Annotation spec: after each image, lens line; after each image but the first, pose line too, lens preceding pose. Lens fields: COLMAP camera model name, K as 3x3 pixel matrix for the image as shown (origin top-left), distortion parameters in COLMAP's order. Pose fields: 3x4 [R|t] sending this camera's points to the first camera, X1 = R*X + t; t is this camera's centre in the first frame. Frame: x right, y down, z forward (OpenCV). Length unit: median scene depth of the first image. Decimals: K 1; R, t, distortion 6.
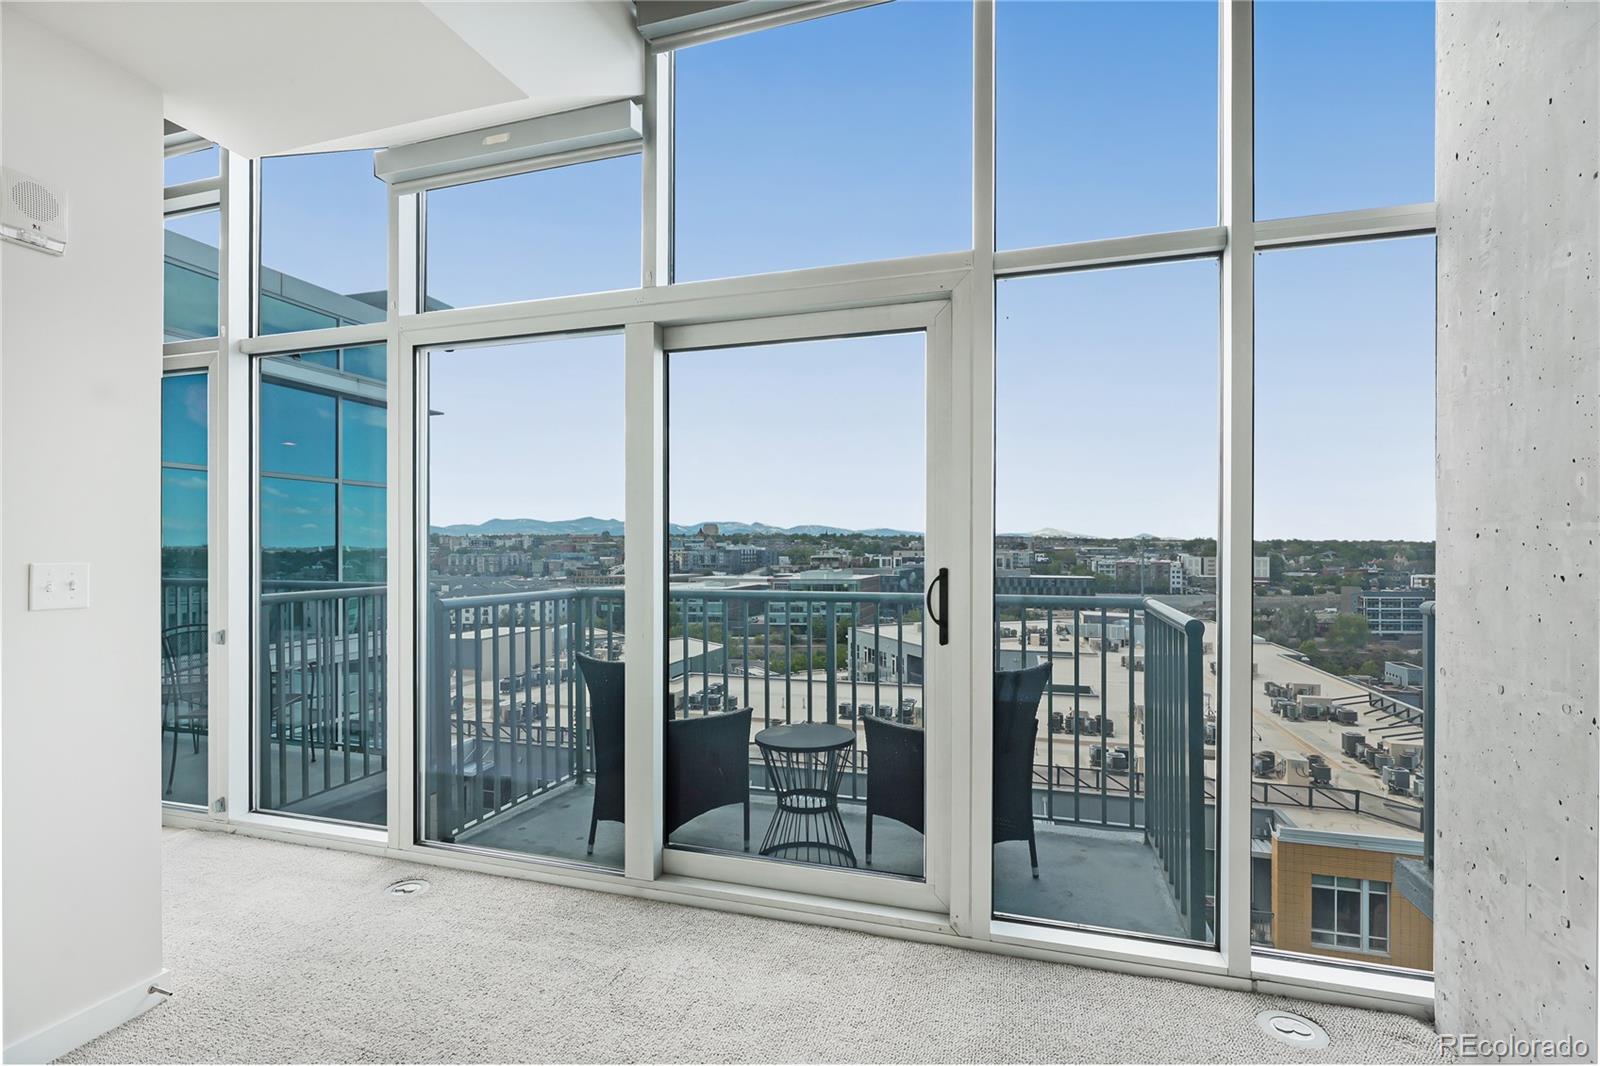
lens RADIAL K [[752.6, 0, 798.2], [0, 752.6, 536.7], [0, 0, 1]] dist [-0.010350, 0.004075]
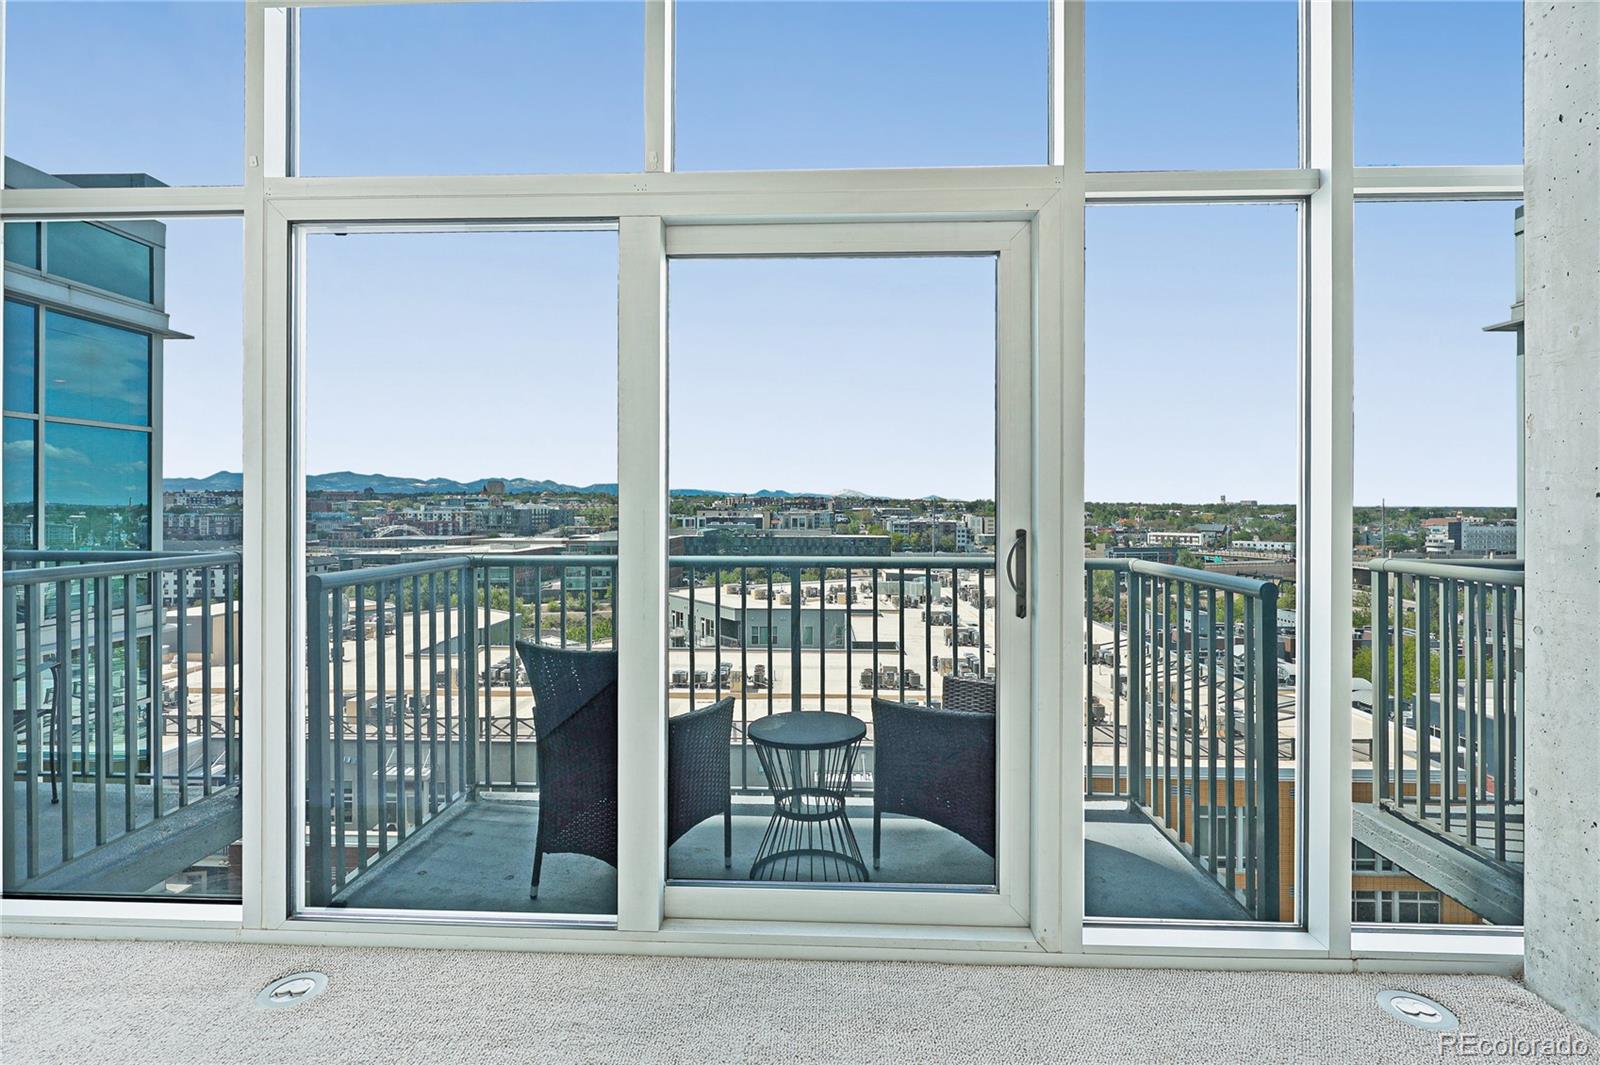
lens RADIAL K [[752.6, 0, 798.3], [0, 752.6, 503.9], [0, 0, 1]] dist [-0.010350, 0.004075]
pose [[0.964779, 0.004290, 0.263027, -0.265751], [-0.006688, 0.999944, 0.008225, 0.004799], [-0.262977, -0.009694, 0.964753, 0.214031]]
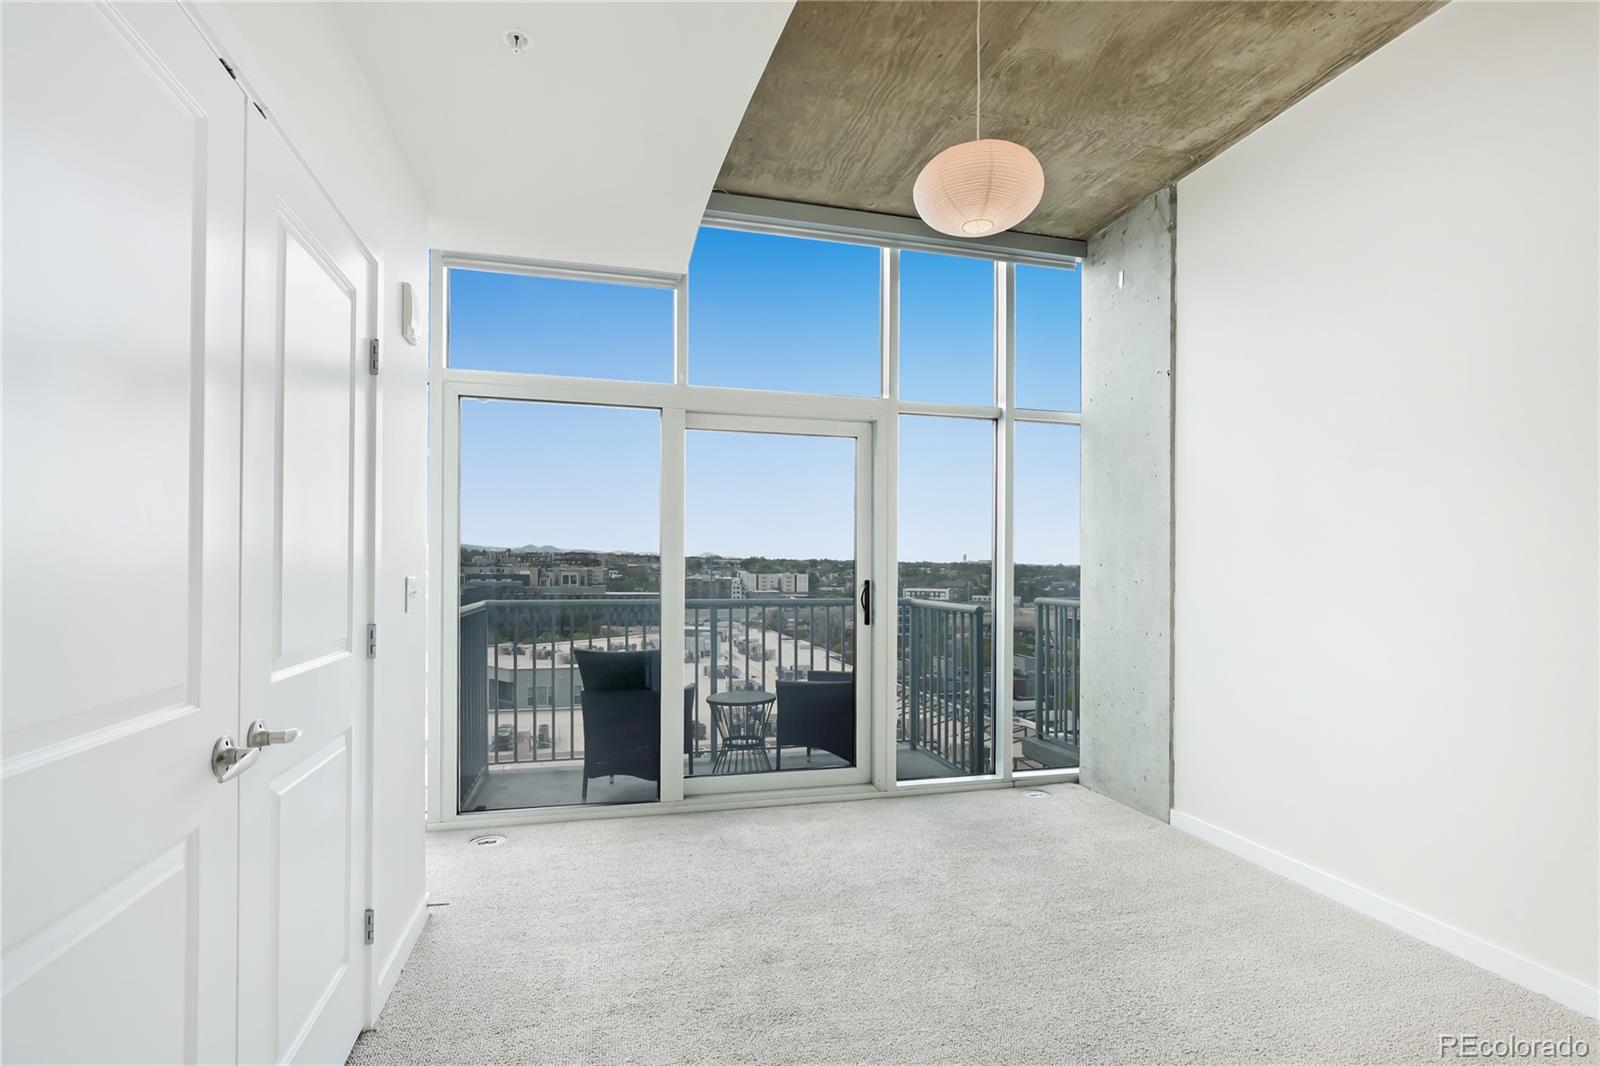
lens RADIAL K [[752.6, 0, 812.1], [0, 752.6, 542.7], [0, 0, 1]] dist [-0.010350, 0.004075]
pose [[0.836048, 0.023408, 0.548156, -0.789012], [-0.015365, 0.999697, -0.019256, -0.008006], [-0.548441, 0.007676, 0.836154, -0.332735]]
